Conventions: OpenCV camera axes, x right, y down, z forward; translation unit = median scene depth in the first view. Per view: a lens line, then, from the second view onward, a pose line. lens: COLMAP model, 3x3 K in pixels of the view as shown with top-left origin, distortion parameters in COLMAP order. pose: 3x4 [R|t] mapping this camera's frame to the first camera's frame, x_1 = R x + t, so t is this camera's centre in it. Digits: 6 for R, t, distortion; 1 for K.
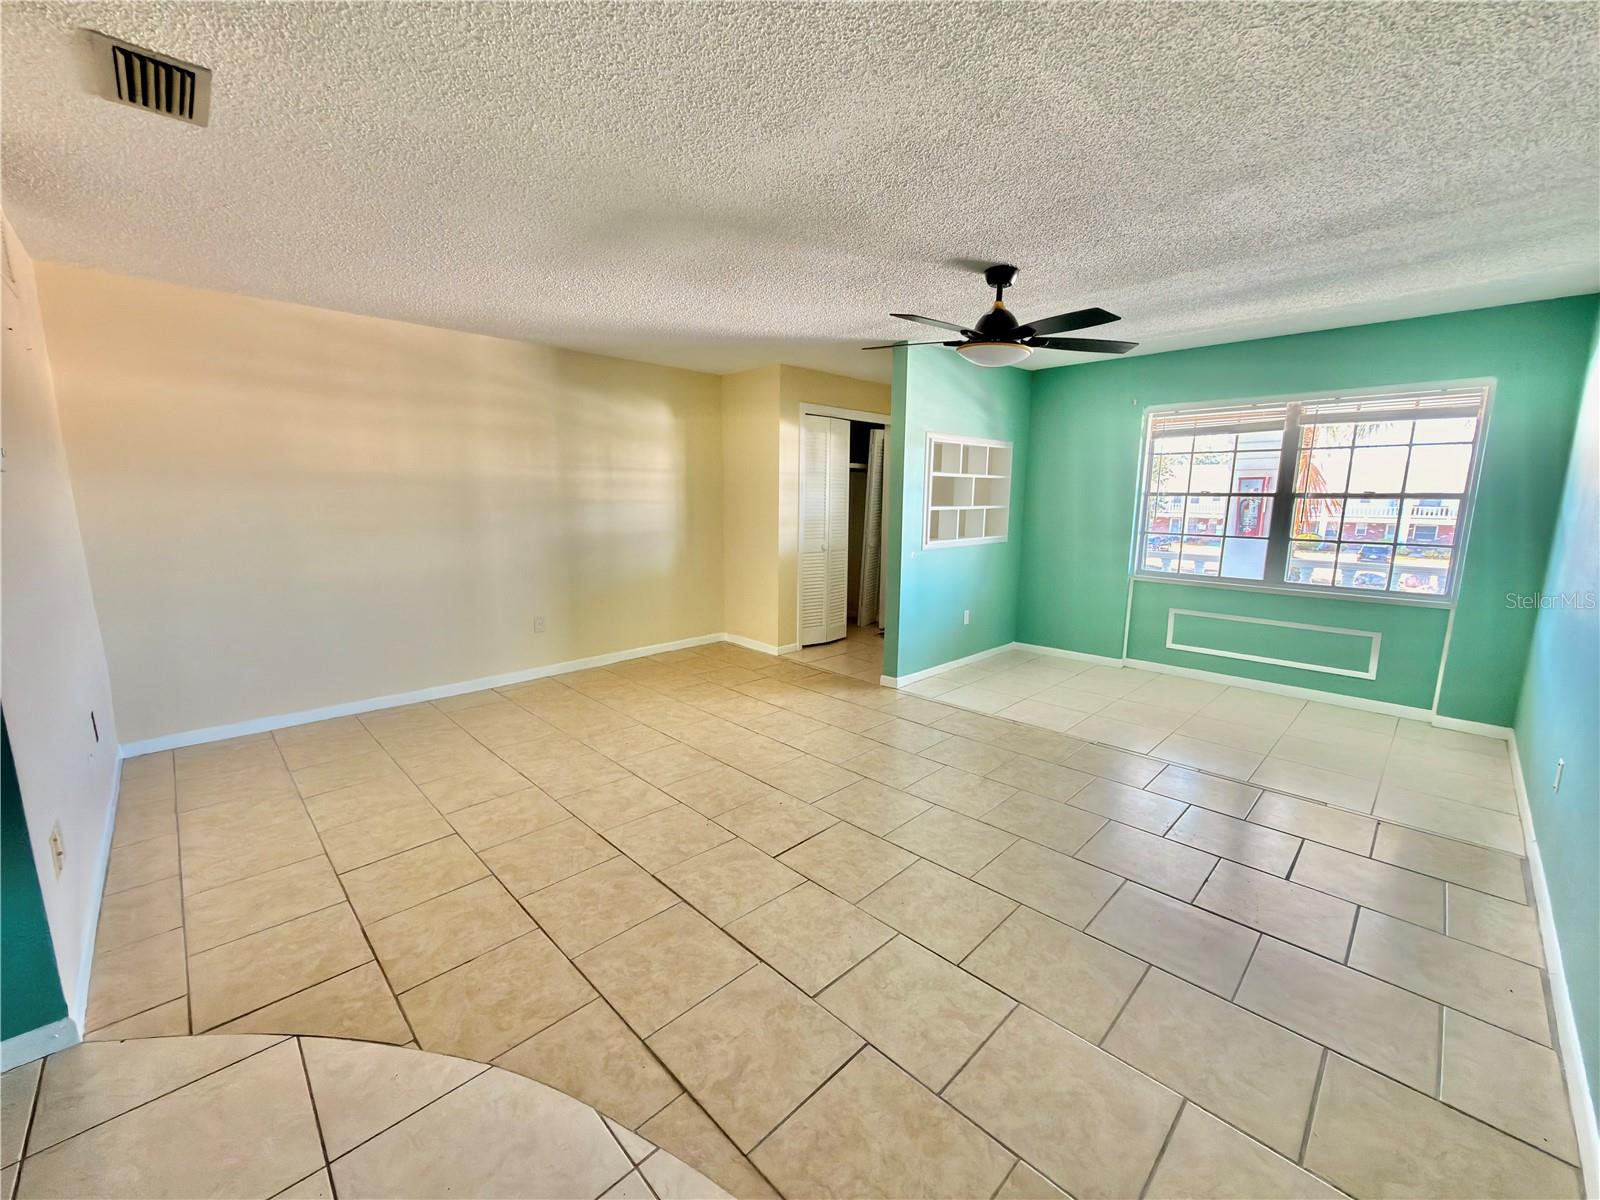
lens RADIAL K [[639.4, 0, 799.9], [0, 639.4, 599.9], [0, 0, 1]] dist [0.003098, 0.000078]
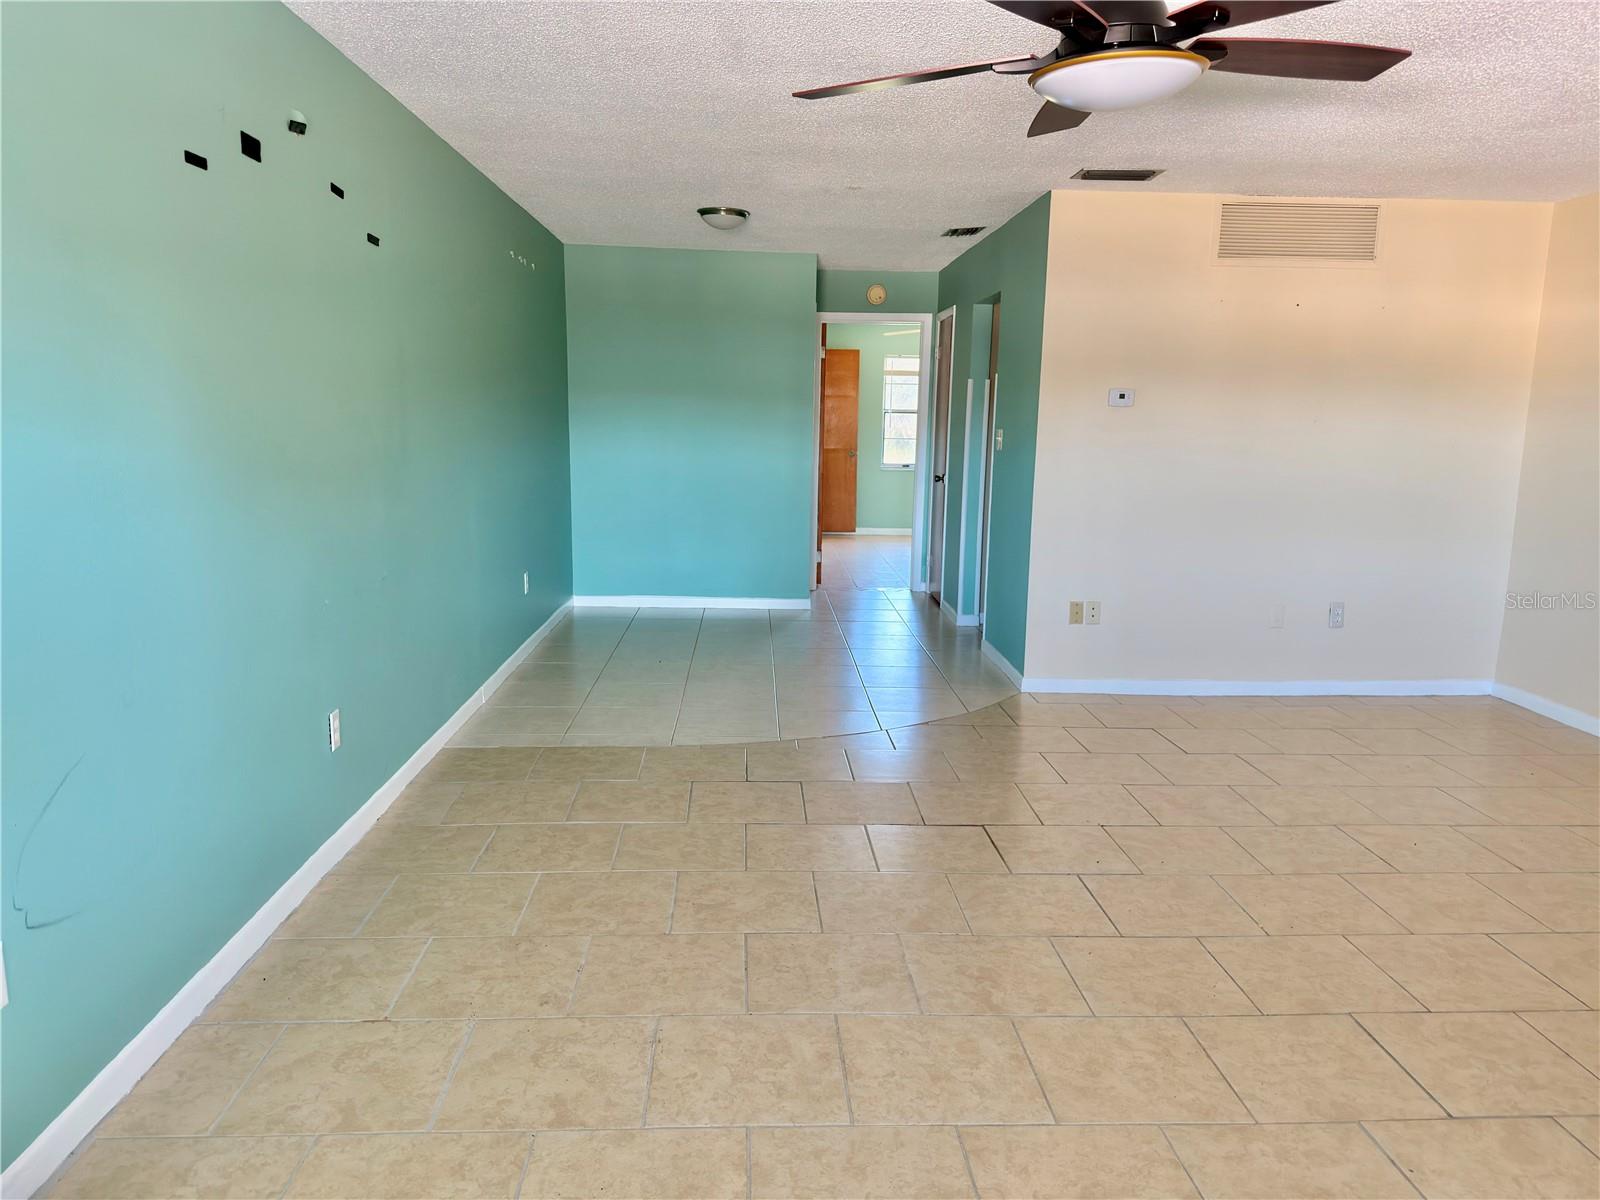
lens RADIAL K [[1119.8, 0, 794.0], [0, 1119.8, 609.9], [0, 0, 1]] dist [-0.007720, -0.005571]
pose [[-0.672485, 0.112115, -0.731570, 0.650994], [-0.139156, 0.951677, 0.273764, -0.142212], [0.726911, 0.285905, -0.624387, 0.891601]]
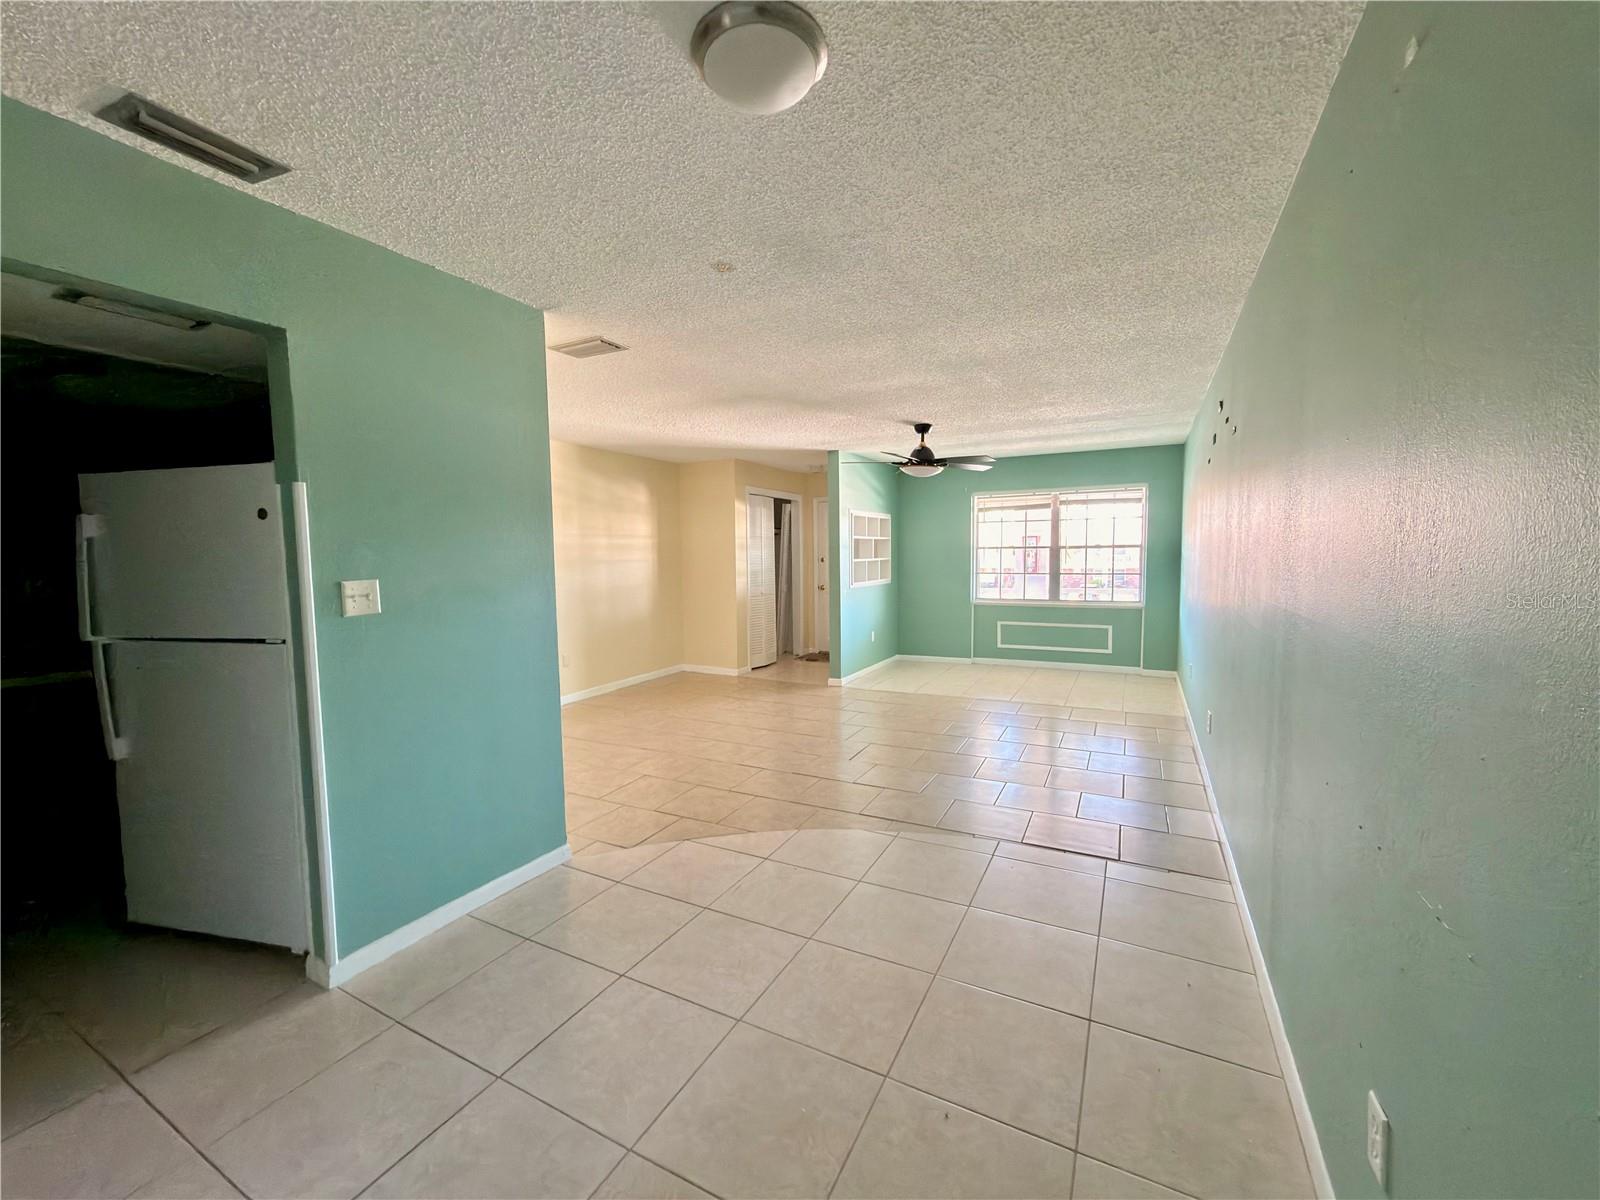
lens RADIAL K [[639.4, 0, 796.8], [0, 639.4, 599.2], [0, 0, 1]] dist [0.003098, 0.000078]
pose [[0.952823, -0.041664, 0.300655, -0.354207], [0.069043, 0.994318, -0.081019, 0.053282], [-0.295571, 0.097955, 0.950286, -0.333481]]
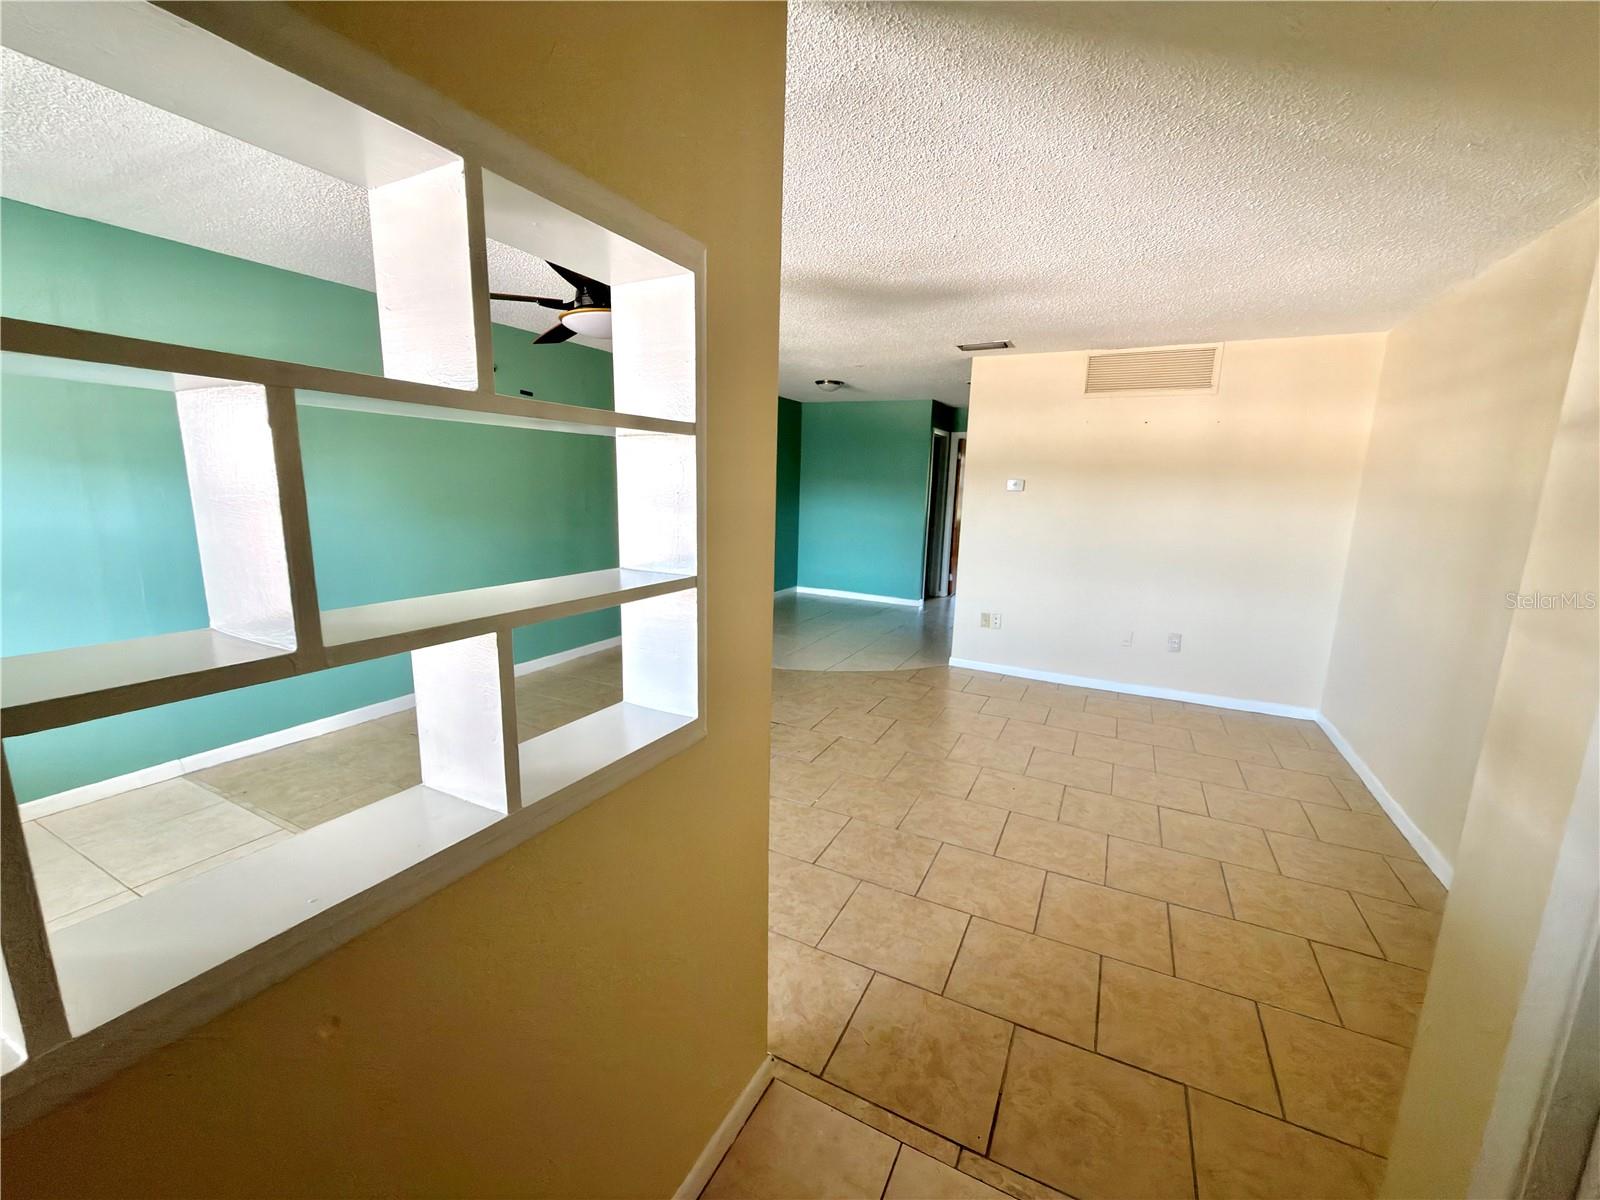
lens RADIAL K [[639.4, 0, 805.8], [0, 639.4, 594.8], [0, 0, 1]] dist [0.003098, 0.000078]
pose [[-0.945544, 0.022656, -0.324704, 0.213358], [-0.086824, 0.943873, 0.318692, -0.216099], [0.313699, 0.329530, -0.890507, 1.228474]]
